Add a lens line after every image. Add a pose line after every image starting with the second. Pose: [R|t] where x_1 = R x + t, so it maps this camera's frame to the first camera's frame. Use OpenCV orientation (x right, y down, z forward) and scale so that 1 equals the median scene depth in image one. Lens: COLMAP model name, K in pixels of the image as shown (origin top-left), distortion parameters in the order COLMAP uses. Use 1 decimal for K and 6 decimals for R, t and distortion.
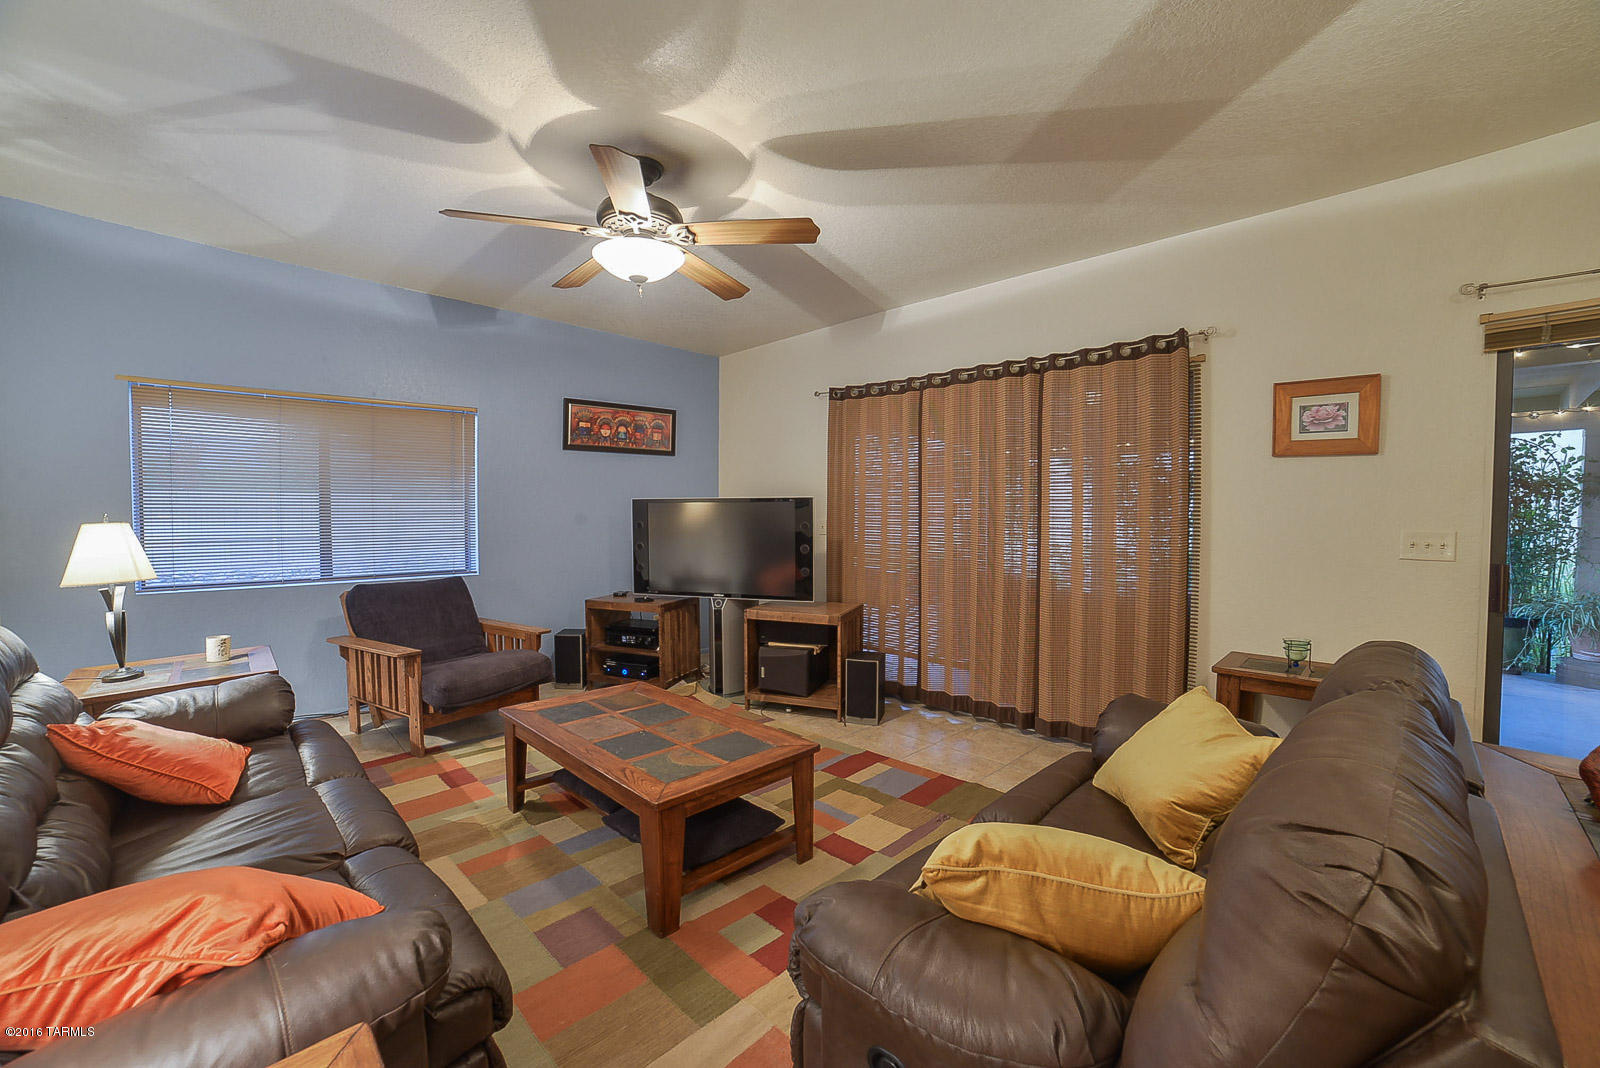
lens RADIAL K [[653.0, 0, 799.5], [0, 653.0, 527.6], [0, 0, 1]] dist [-0.102353, 0.037100]
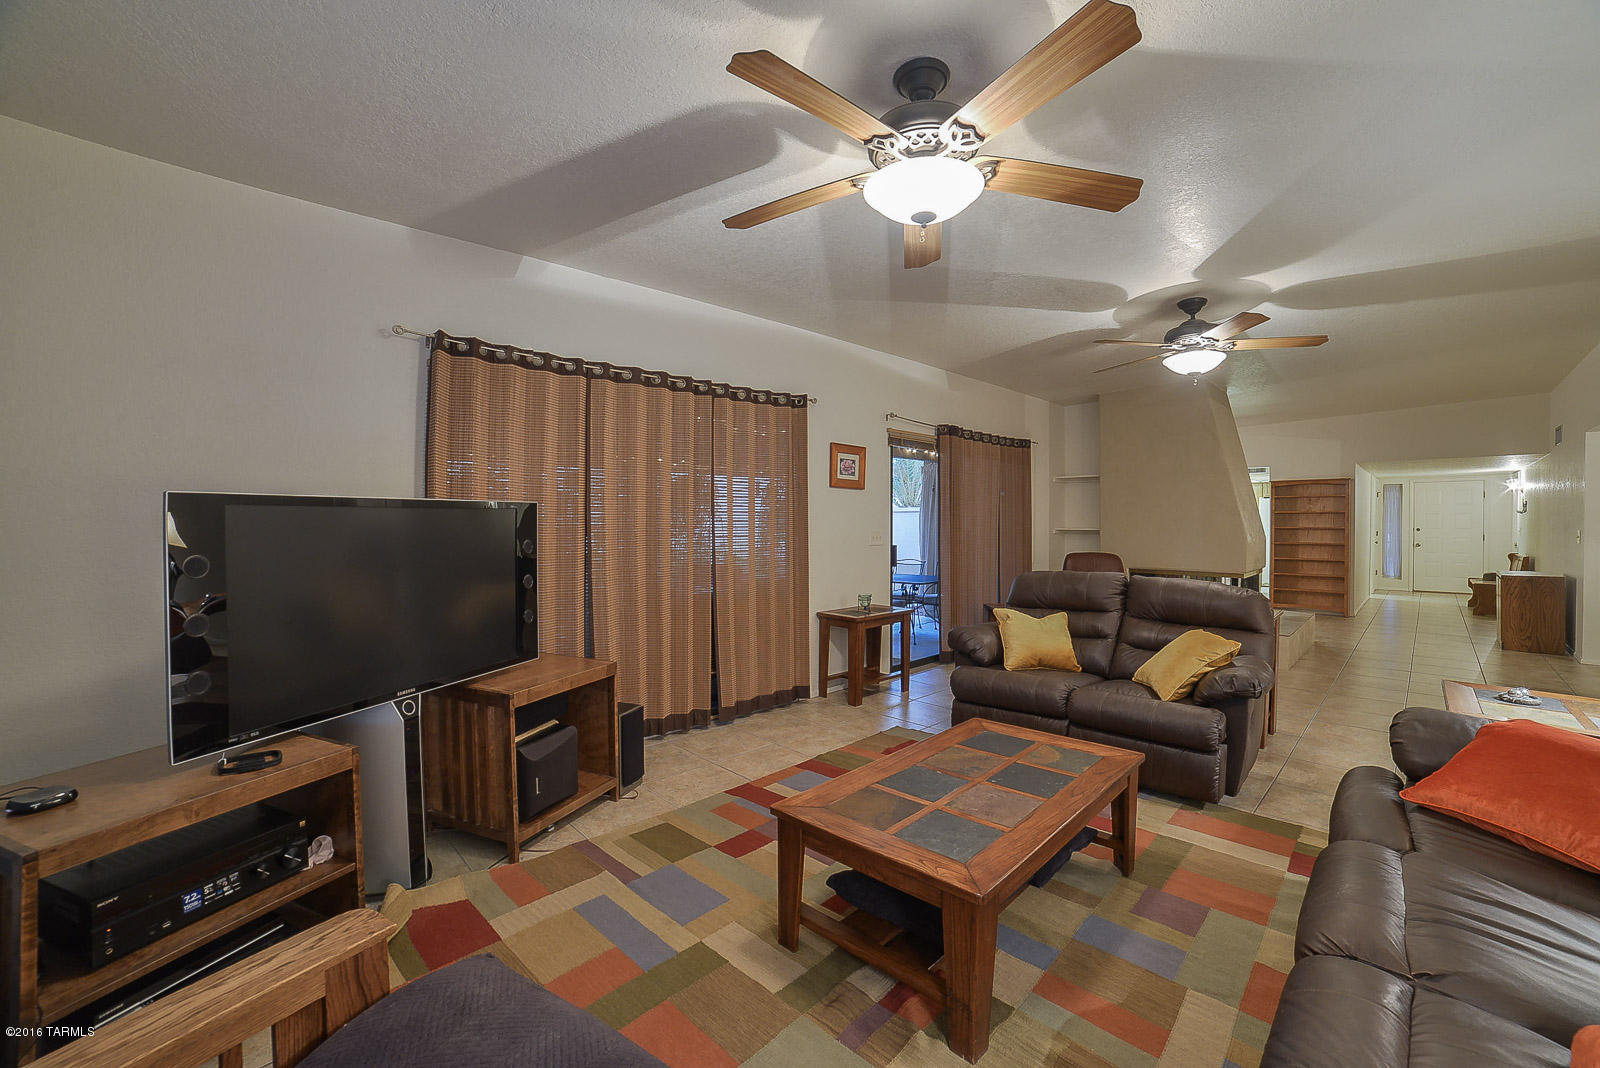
lens RADIAL K [[653.0, 0, 799.5], [0, 653.0, 527.6], [0, 0, 1]] dist [-0.102353, 0.037100]
pose [[-0.000228, -0.014331, 0.999897, -0.869756], [0.026606, 0.999543, 0.014332, -0.031322], [-0.999646, 0.026606, 0.000154, 0.993950]]
